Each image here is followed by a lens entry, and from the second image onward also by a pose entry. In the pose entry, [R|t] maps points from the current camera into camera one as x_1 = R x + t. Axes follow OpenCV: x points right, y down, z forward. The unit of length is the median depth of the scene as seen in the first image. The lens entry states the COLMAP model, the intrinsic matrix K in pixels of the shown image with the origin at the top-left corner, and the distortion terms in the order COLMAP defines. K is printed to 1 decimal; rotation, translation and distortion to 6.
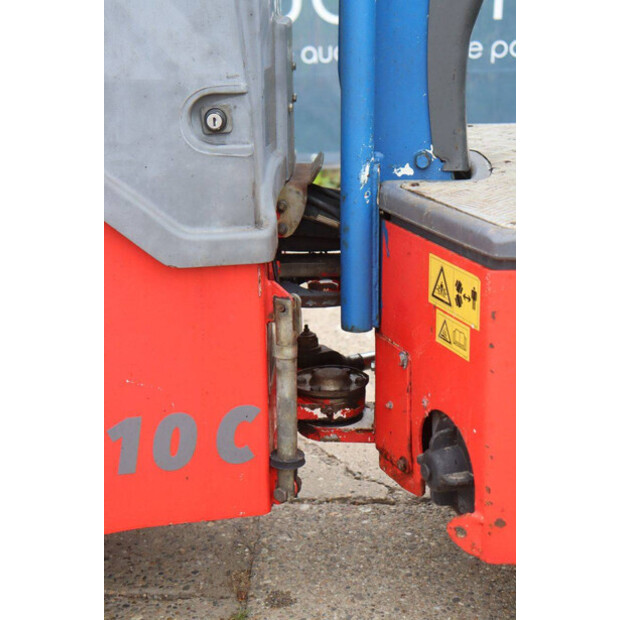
lens RADIAL K [[1101.9, 0, 317.4], [0, 1101.9, 309.2], [0, 0, 1]] dist [0.185498, 0.187572]
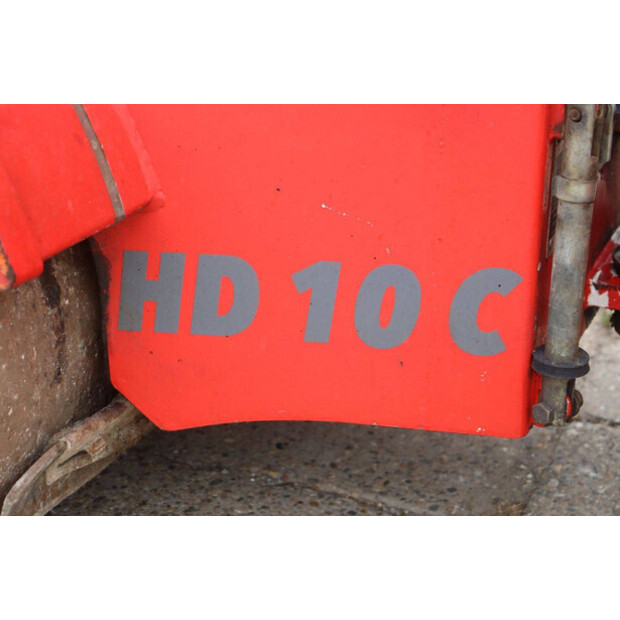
lens RADIAL K [[1101.9, 0, 317.4], [0, 1101.9, 309.2], [0, 0, 1]] dist [0.185498, 0.187572]
pose [[0.923312, 0.148666, -0.354109, 0.053073], [-0.111268, 0.986043, 0.123850, 0.033157], [0.367579, -0.074951, 0.926967, 0.282620]]
